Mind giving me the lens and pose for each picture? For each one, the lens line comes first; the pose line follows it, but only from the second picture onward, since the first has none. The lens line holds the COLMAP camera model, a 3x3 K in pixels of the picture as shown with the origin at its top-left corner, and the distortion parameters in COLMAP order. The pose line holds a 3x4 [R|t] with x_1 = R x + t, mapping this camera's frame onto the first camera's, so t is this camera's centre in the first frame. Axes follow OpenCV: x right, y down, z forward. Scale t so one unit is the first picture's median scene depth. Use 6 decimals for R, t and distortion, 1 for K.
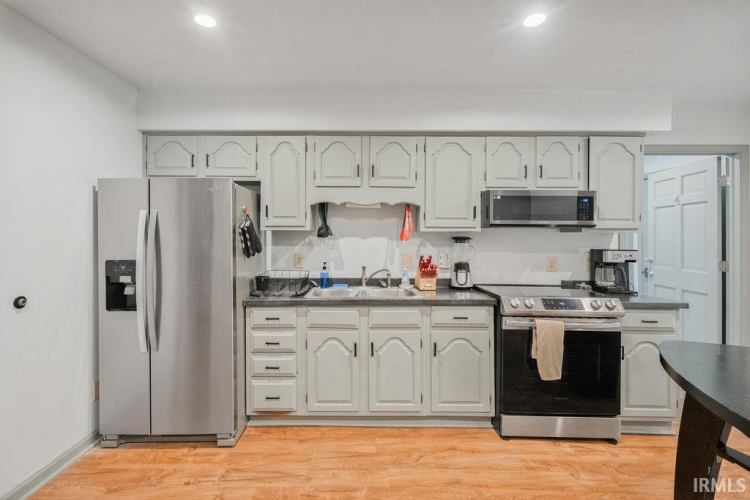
lens RADIAL K [[353.9, 0, 369.9], [0, 353.9, 232.0], [0, 0, 1]] dist [0.001014, -0.000779]
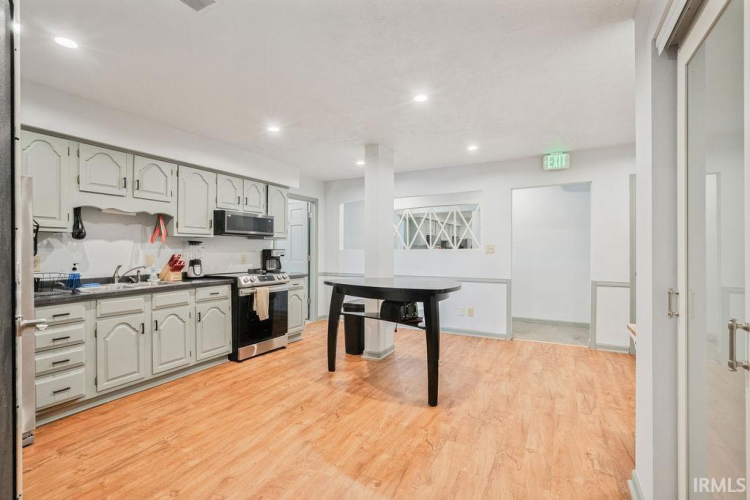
lens RADIAL K [[353.9, 0, 375.6], [0, 353.9, 247.5], [0, 0, 1]] dist [0.001014, -0.000779]
pose [[0.452213, -0.000826, 0.891909, -0.700157], [-0.007294, 0.999963, 0.004624, 0.029502], [-0.891880, -0.008597, 0.452190, -0.268203]]
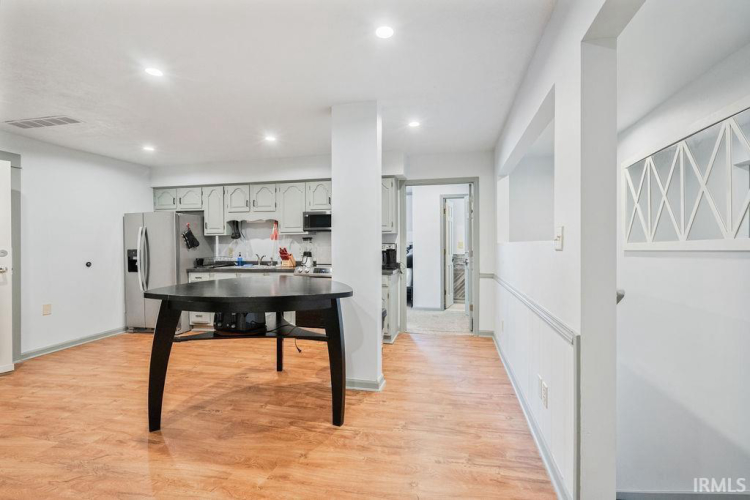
lens RADIAL K [[353.9, 0, 398.7], [0, 353.9, 242.7], [0, 0, 1]] dist [0.001014, -0.000779]
pose [[0.978487, -0.013415, -0.205870, 1.150981], [0.014652, 0.999883, 0.004489, 0.041868], [0.205786, -0.007409, 0.978569, -0.694221]]
